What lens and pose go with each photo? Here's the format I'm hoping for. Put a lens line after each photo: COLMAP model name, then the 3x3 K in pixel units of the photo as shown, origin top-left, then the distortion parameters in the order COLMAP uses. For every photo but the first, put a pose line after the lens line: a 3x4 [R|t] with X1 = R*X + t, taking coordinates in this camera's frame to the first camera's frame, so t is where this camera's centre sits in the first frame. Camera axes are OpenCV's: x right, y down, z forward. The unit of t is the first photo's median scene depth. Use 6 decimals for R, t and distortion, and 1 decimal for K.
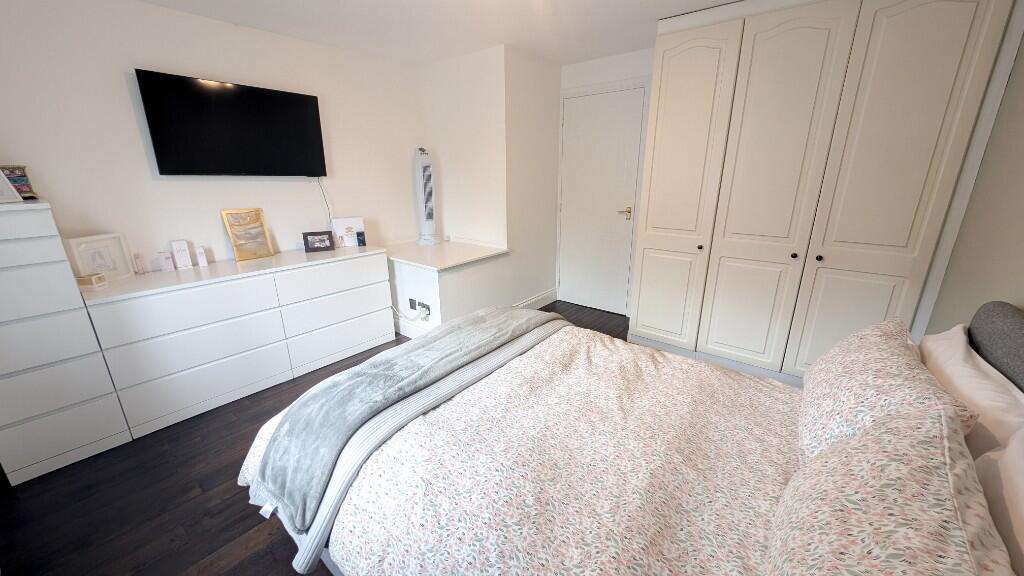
lens RADIAL K [[382.4, 0, 511.4], [0, 382.4, 288.2], [0, 0, 1]] dist [-0.001429, -0.000487]
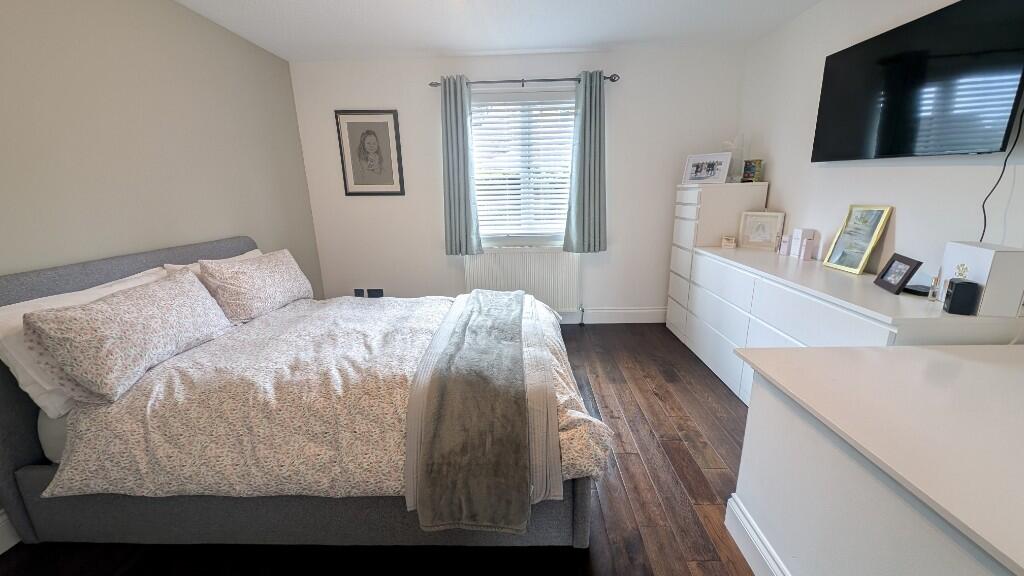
lens RADIAL K [[382.4, 0, 511.9], [0, 382.4, 284.7], [0, 0, 1]] dist [-0.001429, -0.000487]
pose [[-0.794919, 0.166468, -0.583431, 0.442056], [-0.156131, 0.873109, 0.461848, -0.456209], [0.586282, 0.458224, -0.668060, 1.742175]]
